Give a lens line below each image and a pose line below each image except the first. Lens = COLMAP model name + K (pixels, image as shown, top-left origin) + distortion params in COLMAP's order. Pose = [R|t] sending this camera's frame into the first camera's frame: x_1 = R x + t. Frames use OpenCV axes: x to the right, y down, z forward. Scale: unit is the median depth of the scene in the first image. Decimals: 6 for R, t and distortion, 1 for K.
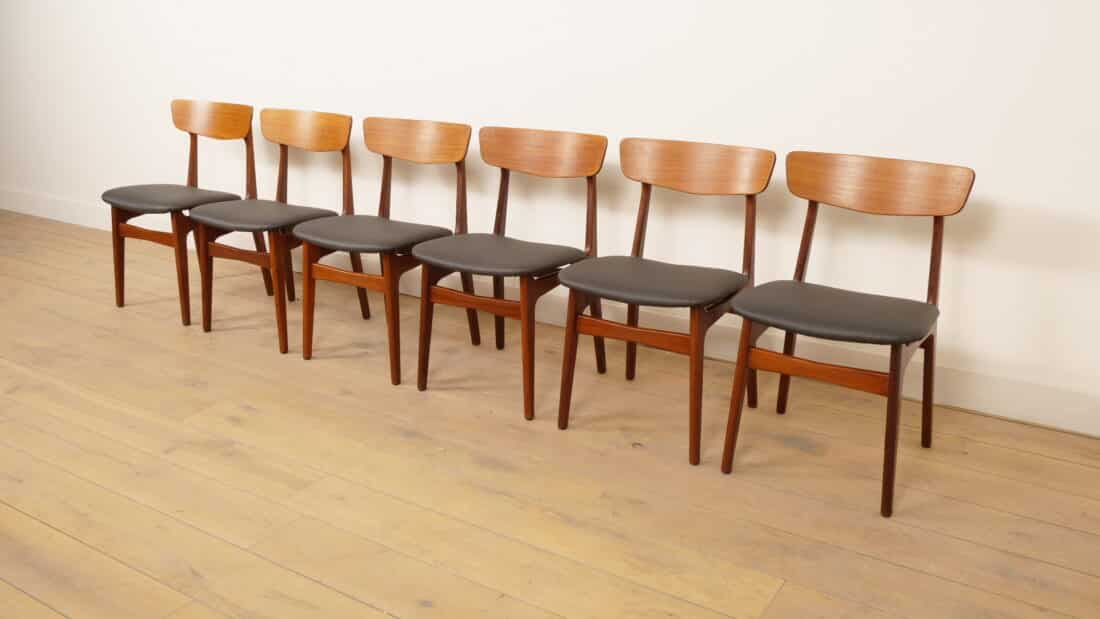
lens RADIAL K [[1022.6, 0, 589.2], [0, 1022.6, 320.4], [0, 0, 1]] dist [0.007555, 0.000000]
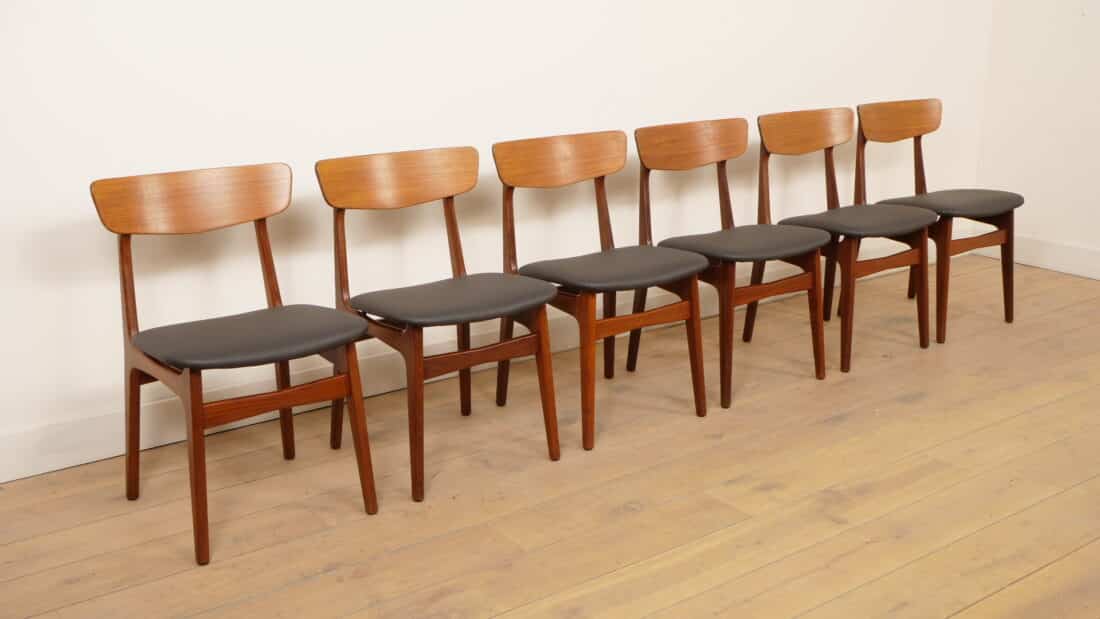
lens RADIAL K [[1219.0, 0, 554.1], [0, 1219.0, 317.9], [0, 0, 1]] dist [0.015961, 0.000000]
pose [[0.303178, -0.250099, 0.919529, -1.261638], [0.289503, 0.943511, 0.161169, -0.242176], [-0.907894, 0.217343, 0.358456, 0.754055]]
